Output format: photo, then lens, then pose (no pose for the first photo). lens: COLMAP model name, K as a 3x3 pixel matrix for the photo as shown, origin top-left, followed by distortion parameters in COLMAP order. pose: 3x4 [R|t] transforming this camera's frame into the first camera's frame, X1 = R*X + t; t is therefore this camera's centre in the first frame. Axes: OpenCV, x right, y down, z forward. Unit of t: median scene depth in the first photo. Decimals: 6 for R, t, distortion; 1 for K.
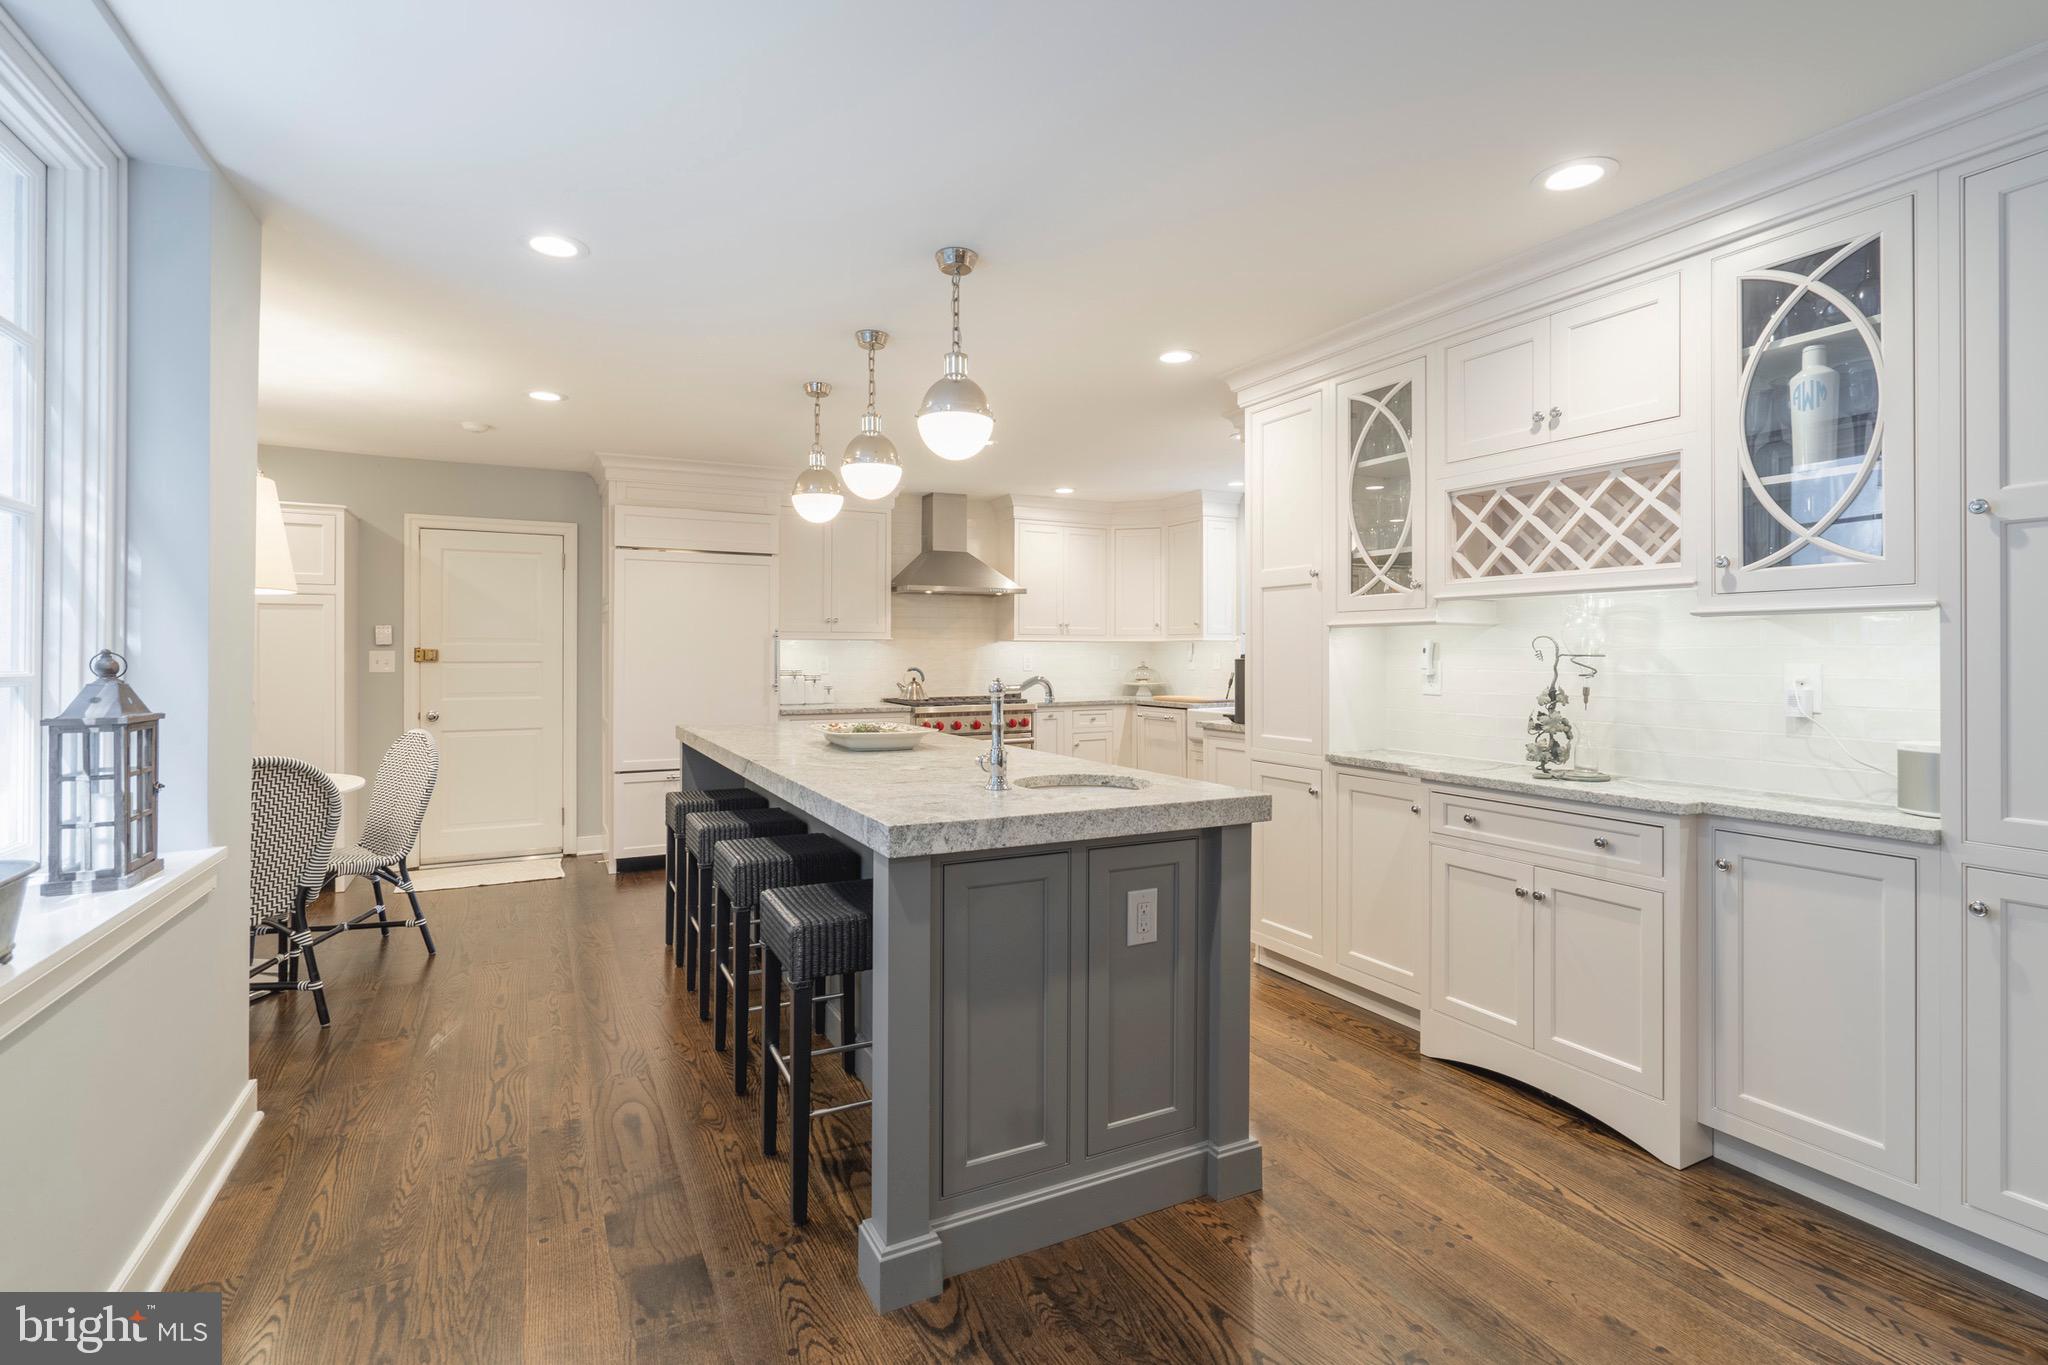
lens RADIAL K [[960.2, 0, 1032.3], [0, 960.2, 667.1], [0, 0, 1]] dist [0.000019, 0.000295]
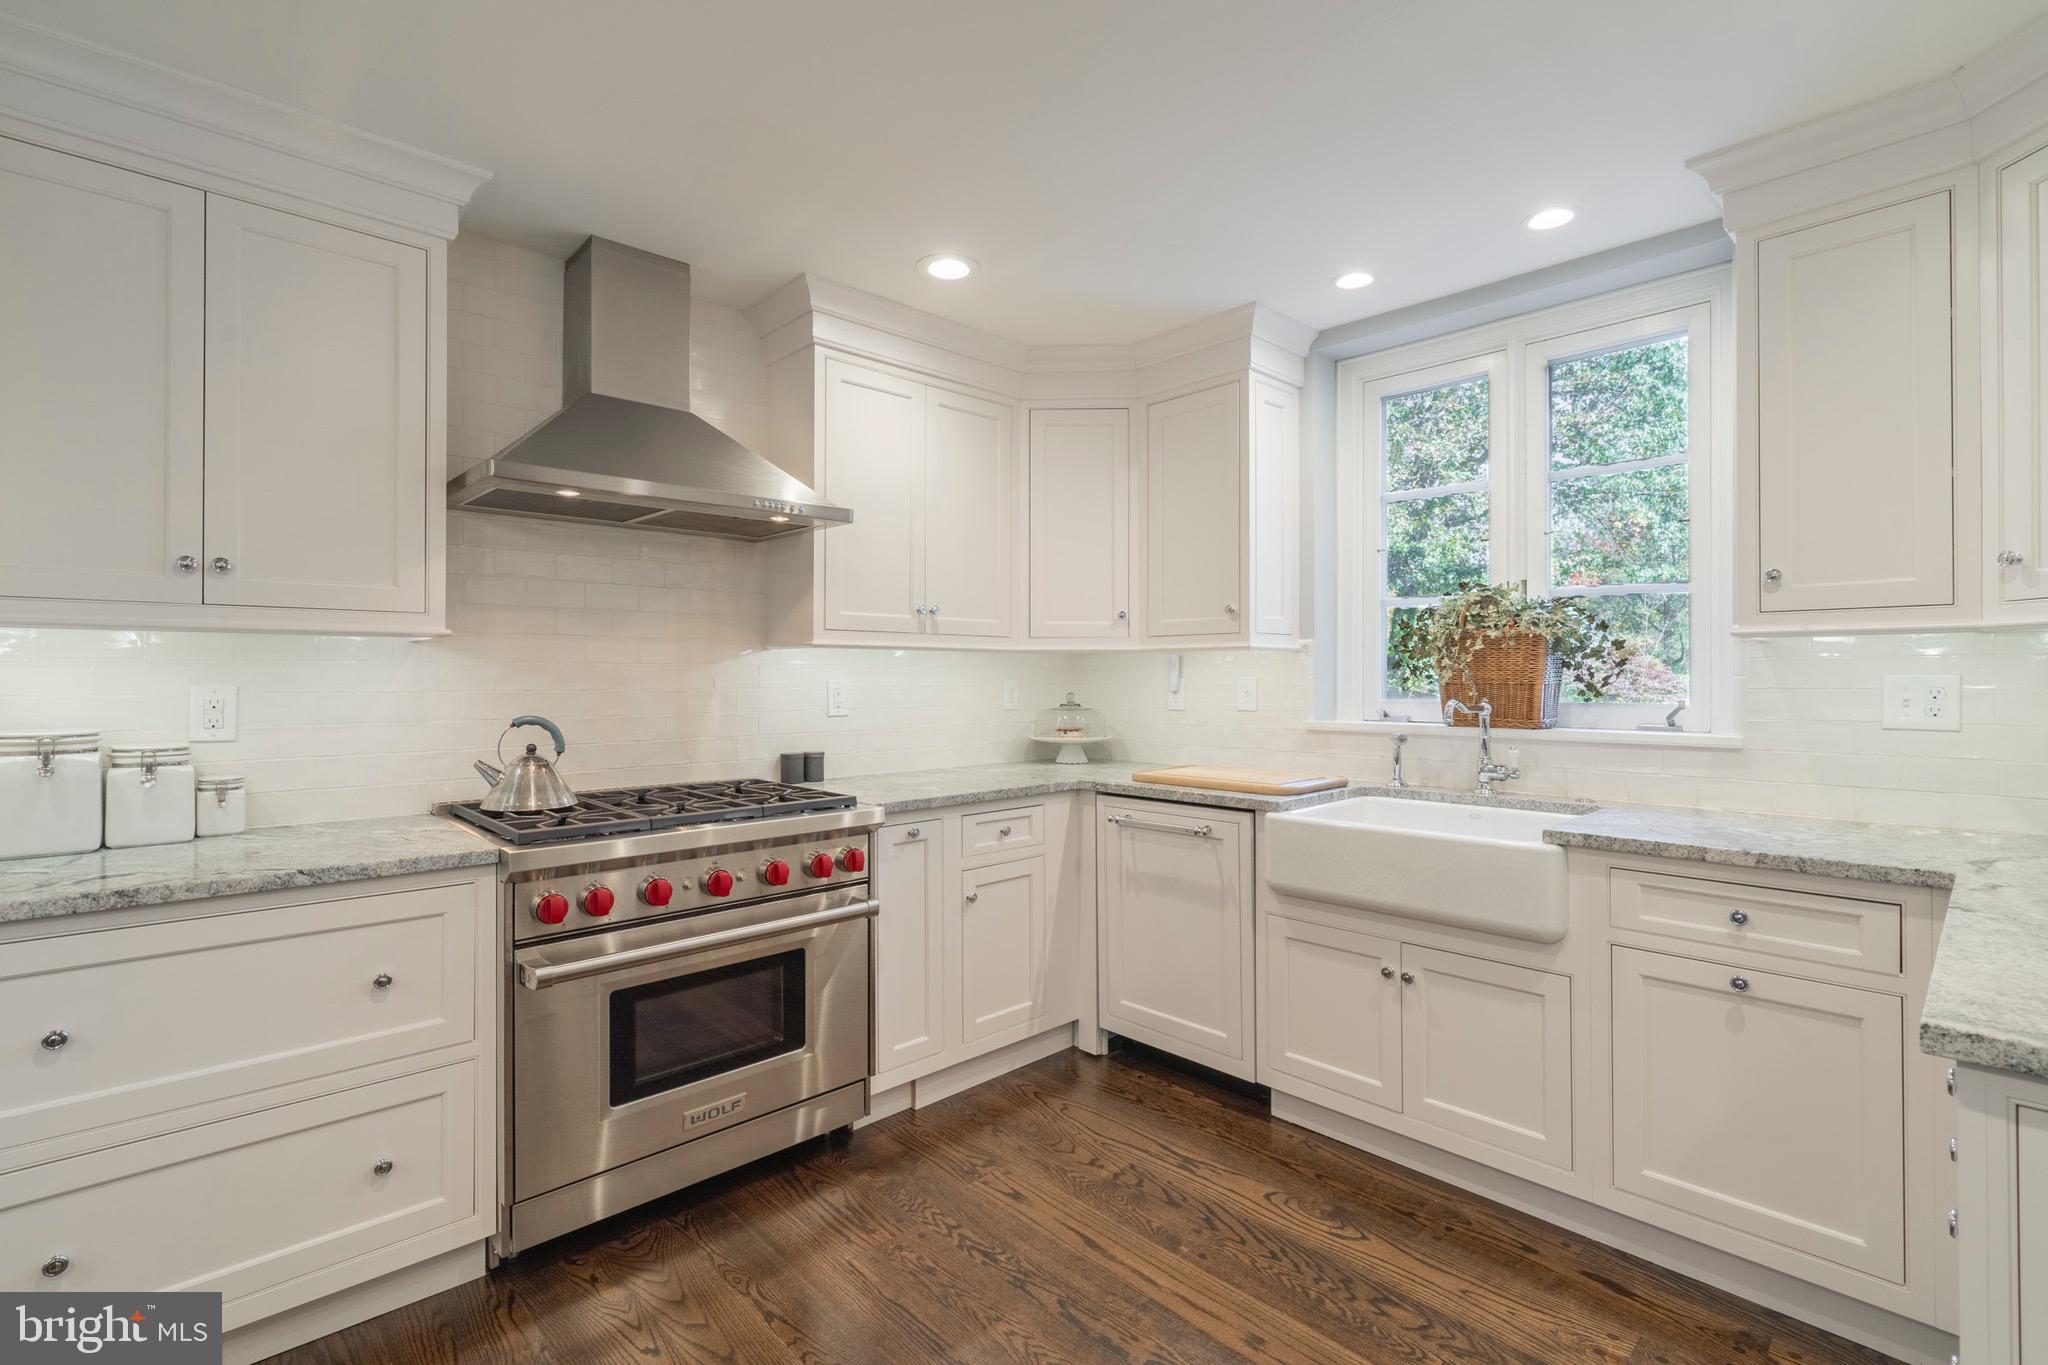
lens RADIAL K [[960.2, 0, 1032.3], [0, 960.2, 667.1], [0, 0, 1]] dist [0.000019, 0.000295]
pose [[0.961402, 0.001526, 0.275145, -0.042050], [0.005317, 0.999695, -0.024121, -0.008108], [-0.275097, 0.024653, 0.961100, 0.596732]]
